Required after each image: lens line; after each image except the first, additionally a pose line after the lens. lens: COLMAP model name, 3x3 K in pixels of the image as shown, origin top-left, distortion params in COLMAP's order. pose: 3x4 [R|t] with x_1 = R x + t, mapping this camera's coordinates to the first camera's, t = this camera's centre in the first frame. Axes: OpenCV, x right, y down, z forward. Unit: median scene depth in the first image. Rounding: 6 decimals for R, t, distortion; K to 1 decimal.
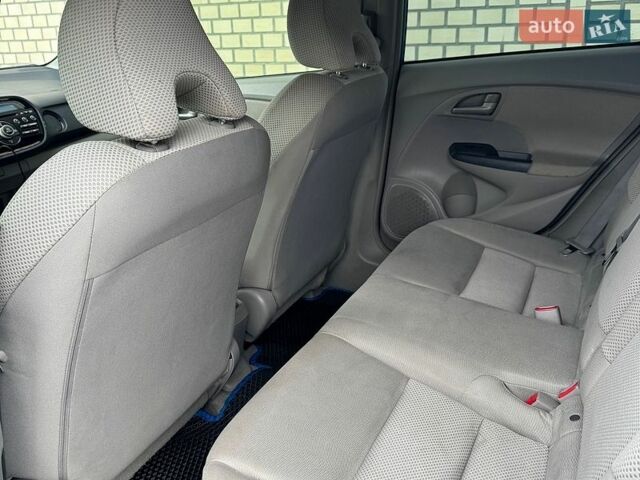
lens RADIAL K [[592.0, 0, 324.0], [0, 592.0, 238.8], [0, 0, 1]] dist [0.141251, -0.245207]
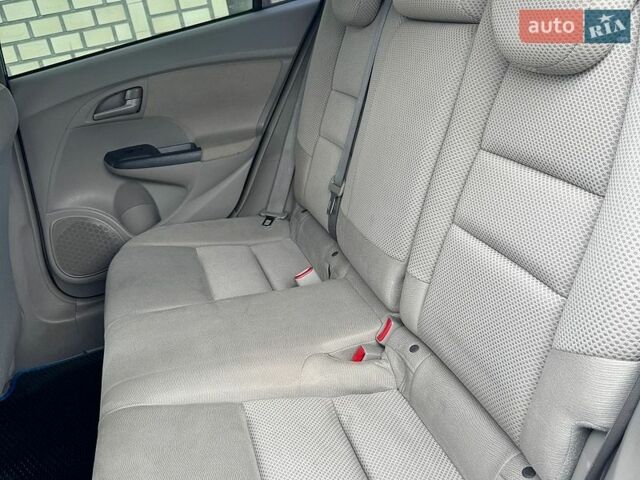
lens RADIAL K [[592.0, 0, 324.0], [0, 592.0, 238.8], [0, 0, 1]] dist [0.141251, -0.245207]
pose [[0.730876, -0.347220, 0.587586, -0.119296], [0.363485, 0.926694, 0.095482, -0.013500], [-0.577666, 0.143793, 0.803508, 0.135568]]
